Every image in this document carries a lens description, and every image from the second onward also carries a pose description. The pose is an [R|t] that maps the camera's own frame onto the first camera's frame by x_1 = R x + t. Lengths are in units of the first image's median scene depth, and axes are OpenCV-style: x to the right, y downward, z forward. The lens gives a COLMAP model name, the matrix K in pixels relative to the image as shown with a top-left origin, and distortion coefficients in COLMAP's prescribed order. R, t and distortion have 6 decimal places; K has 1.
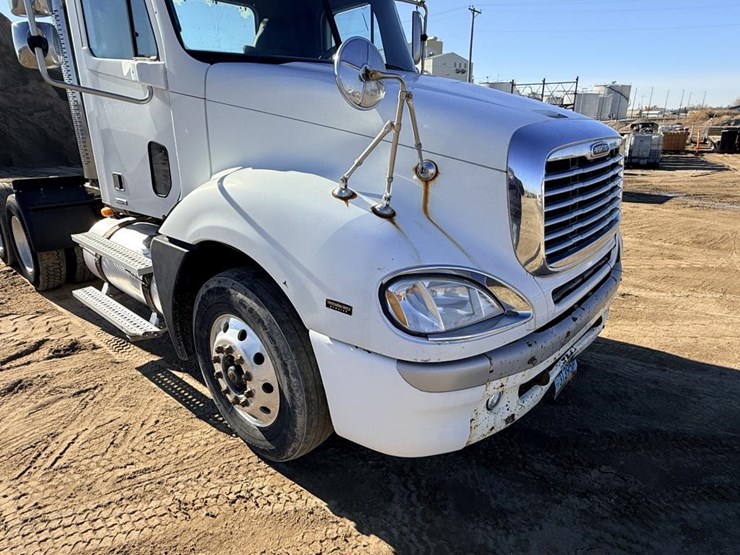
lens RADIAL K [[441.2, 0, 370.0], [0, 441.2, 277.5], [0, 0, 1]] dist [-0.000471, 0.000906]
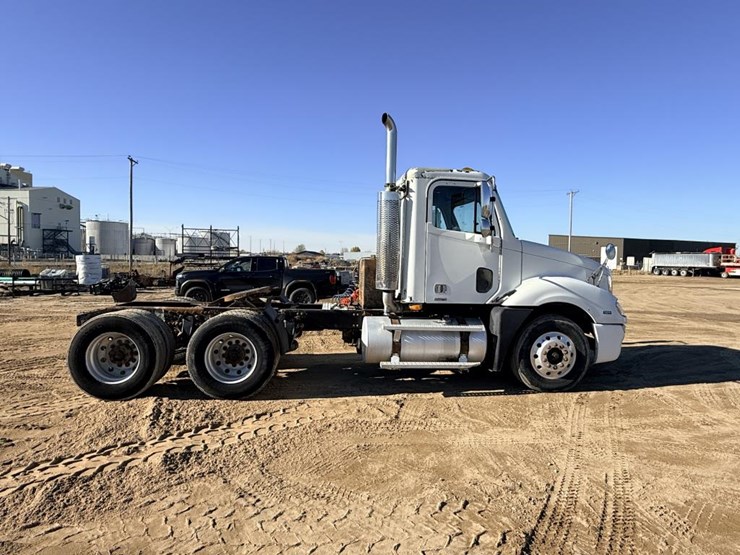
lens RADIAL K [[441.2, 0, 370.0], [0, 441.2, 277.5], [0, 0, 1]] dist [-0.000471, 0.000906]
pose [[0.682277, -0.006126, 0.731068, -0.150104], [0.223432, 0.953869, -0.200527, 0.003192], [-0.696115, 0.300159, 0.652172, -0.002108]]
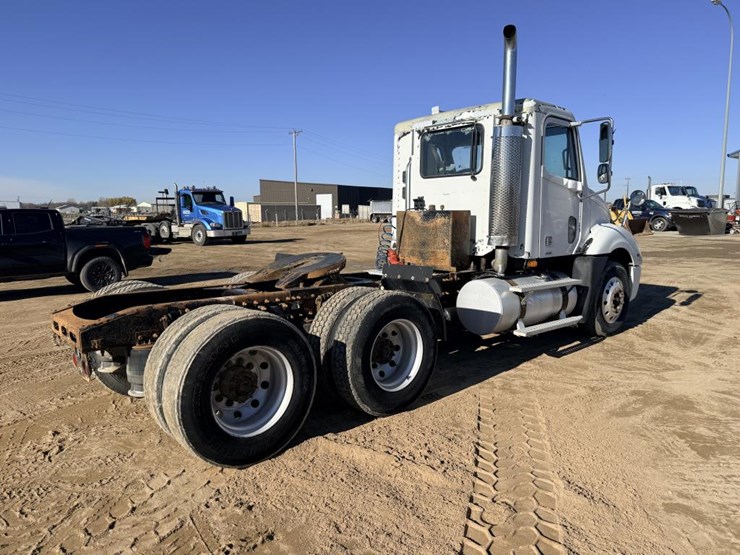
lens RADIAL K [[522.9, 0, 370.0], [0, 522.9, 277.5], [0, 0, 1]] dist [0.122284, -0.187905]
pose [[0.123827, -0.111194, 0.986054, -0.186297], [0.335629, 0.939829, 0.063834, -0.030979], [-0.933820, 0.323044, 0.153696, 0.095483]]
